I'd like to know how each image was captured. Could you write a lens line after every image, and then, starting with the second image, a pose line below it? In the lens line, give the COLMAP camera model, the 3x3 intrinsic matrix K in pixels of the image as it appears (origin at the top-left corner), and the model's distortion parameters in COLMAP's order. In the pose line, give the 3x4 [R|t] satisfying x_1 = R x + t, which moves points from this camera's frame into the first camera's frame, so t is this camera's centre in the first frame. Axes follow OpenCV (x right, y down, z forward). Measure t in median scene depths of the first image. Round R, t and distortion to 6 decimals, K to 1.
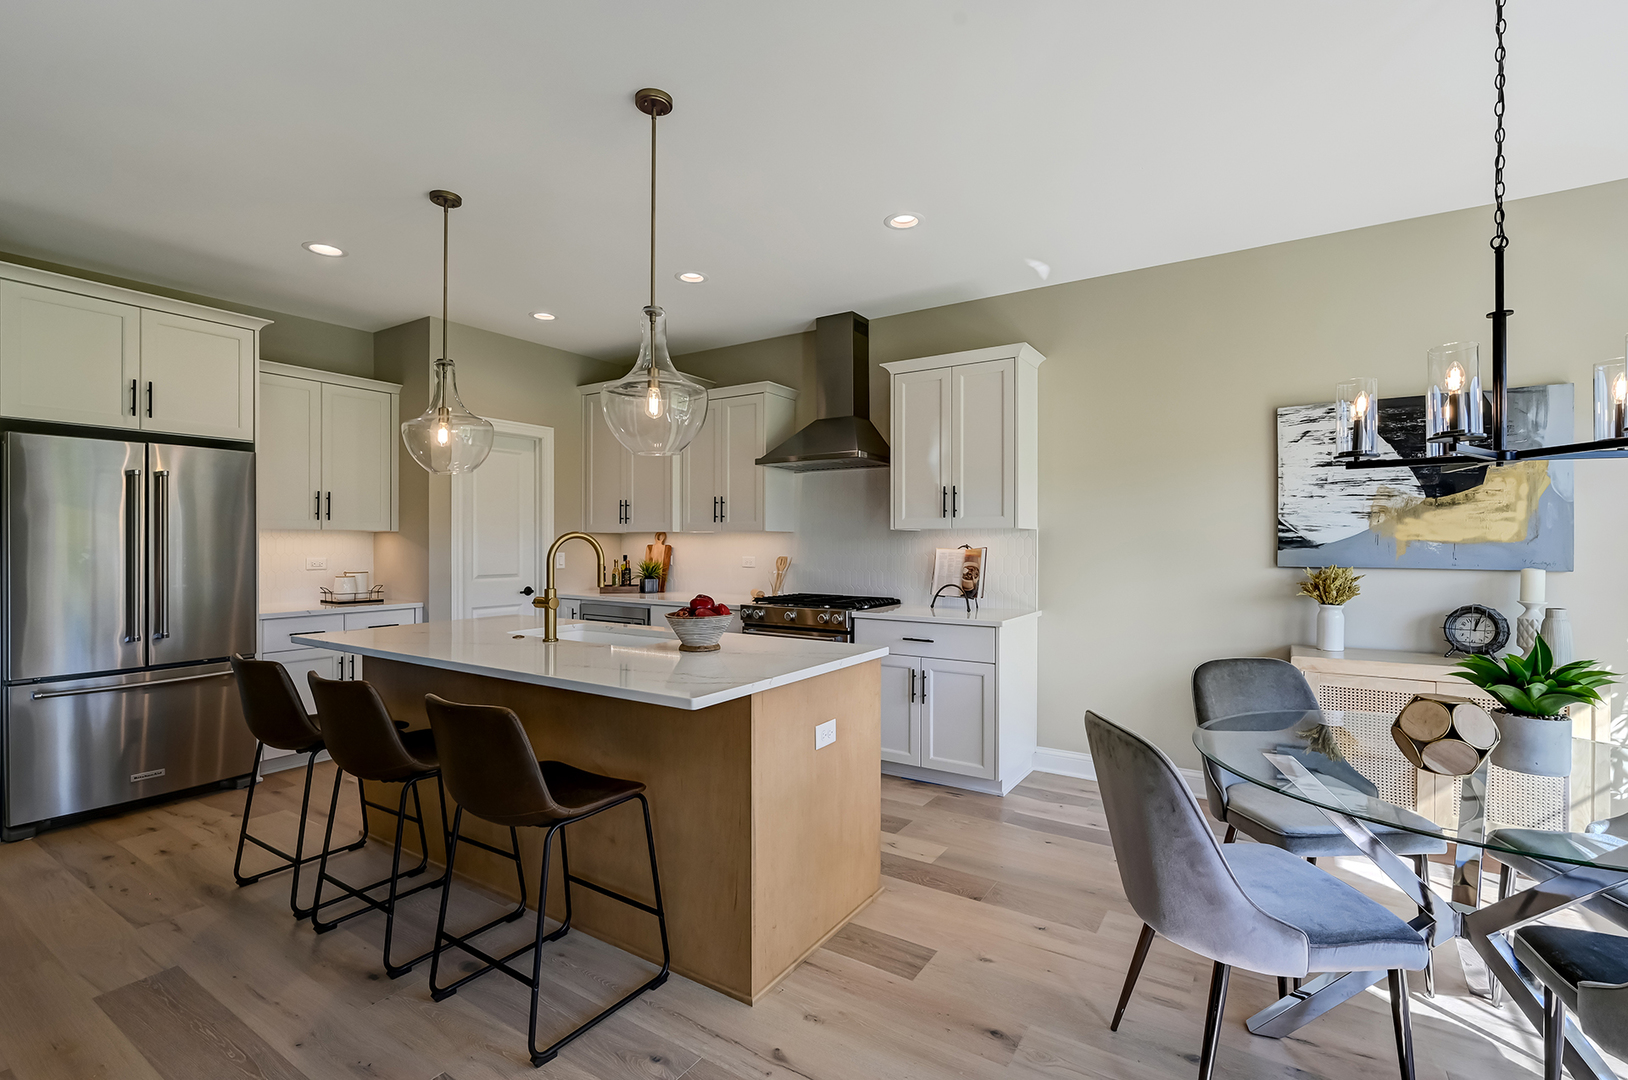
lens RADIAL K [[736.2, 0, 814.0], [0, 736.2, 540.0], [0, 0, 1]] dist [-0.000590, -0.000018]
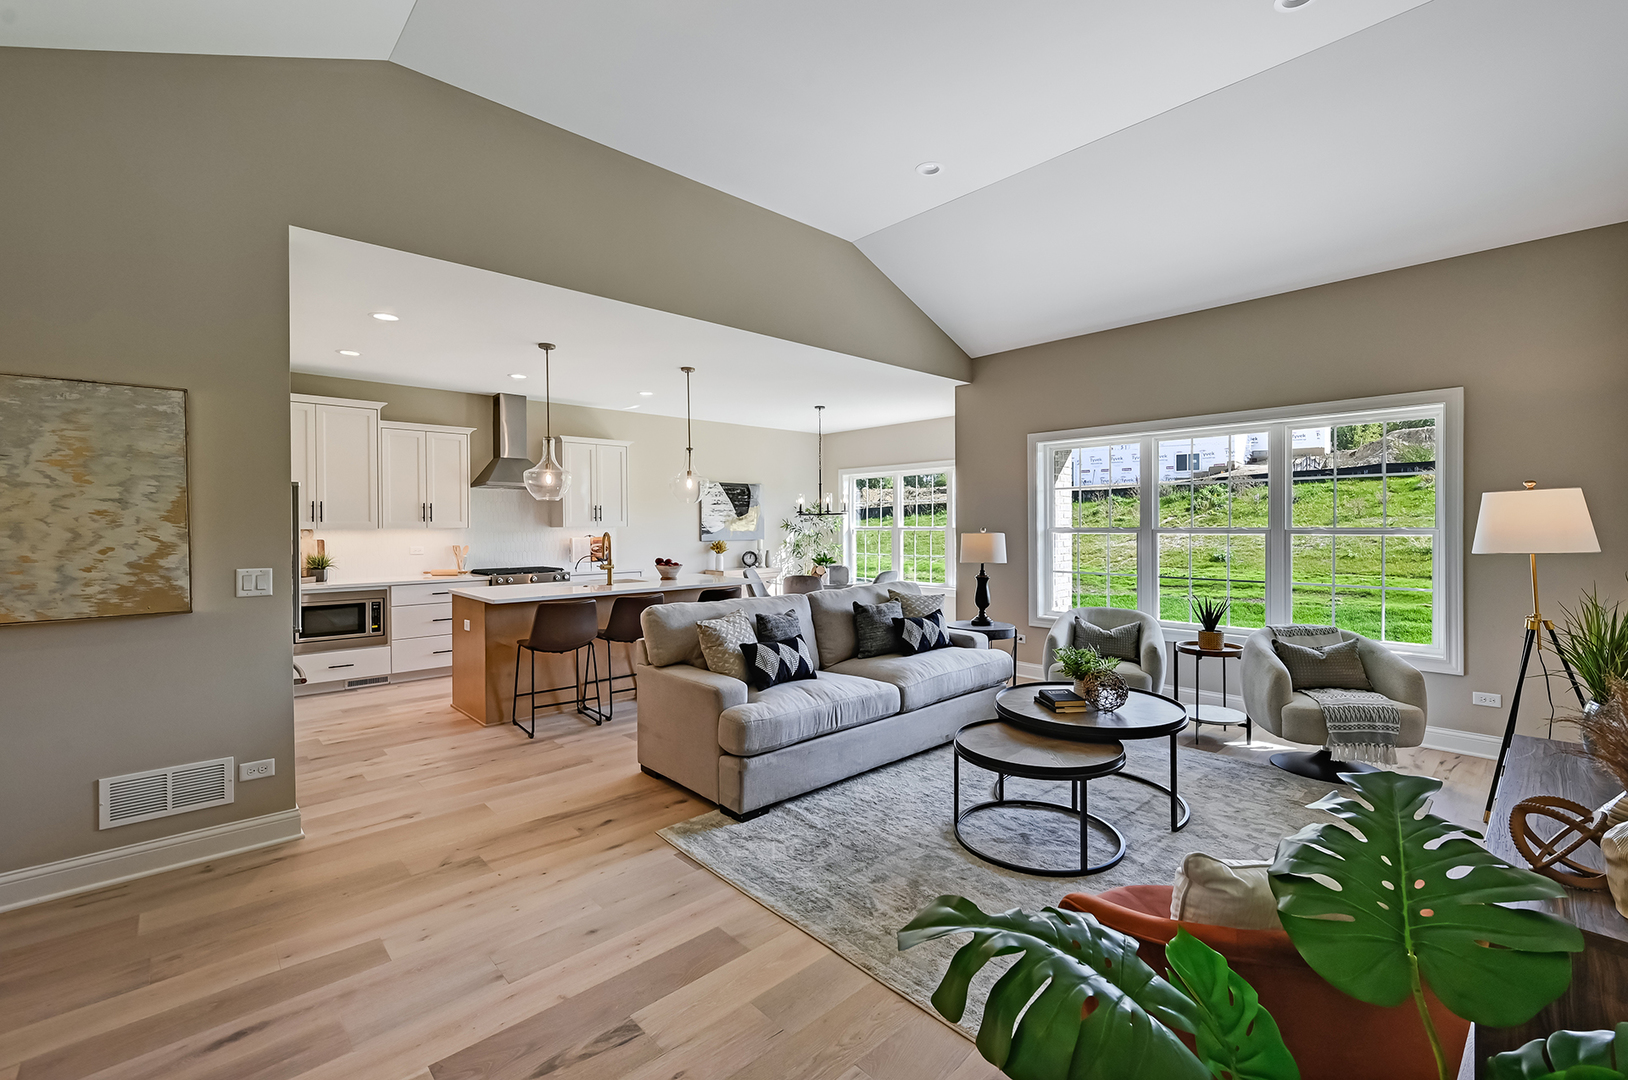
lens RADIAL K [[678.9, 0, 817.8], [0, 678.9, 530.6], [0, 0, 1]] dist [-0.001330, -0.000032]
pose [[0.248957, -0.008086, 0.968481, -1.420128], [0.004203, 0.999965, 0.007268, -0.015528], [-0.968505, 0.002261, 0.248982, -0.022628]]
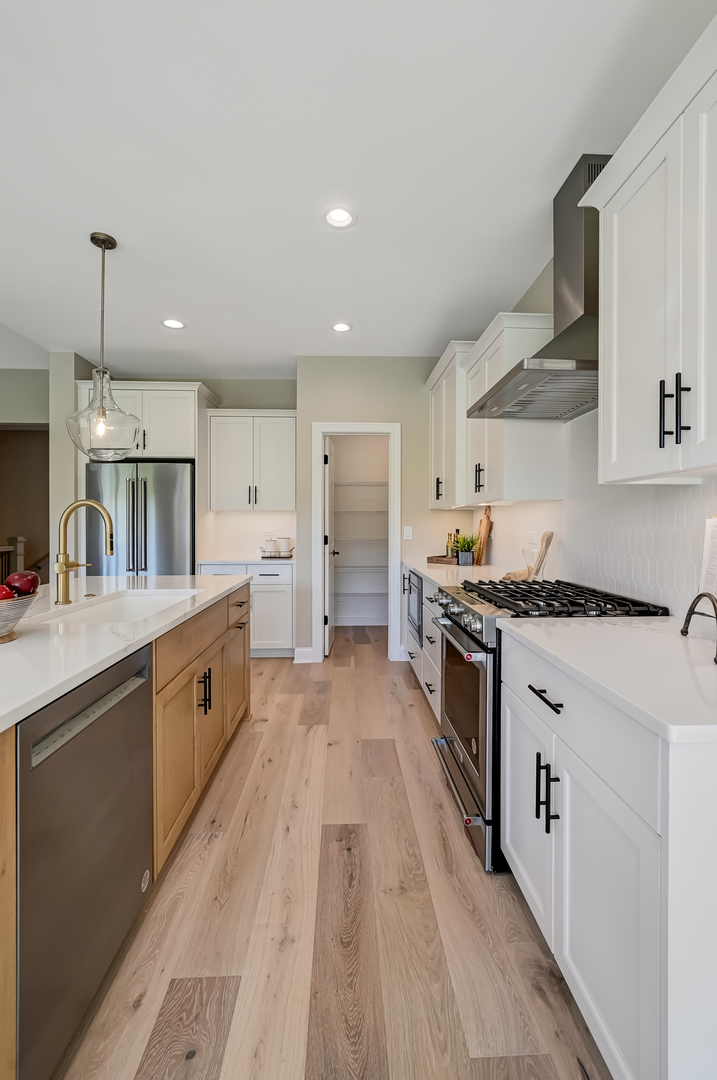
lens RADIAL K [[463.4, 0, 360.4], [0, 463.4, 524.6], [0, 0, 1]] dist [-0.001237, -0.000095]
pose [[0.578480, -0.000604, -0.815696, 0.301651], [0.003294, 0.999993, 0.001595, 0.016999], [0.815690, -0.003610, 0.578478, 0.678233]]
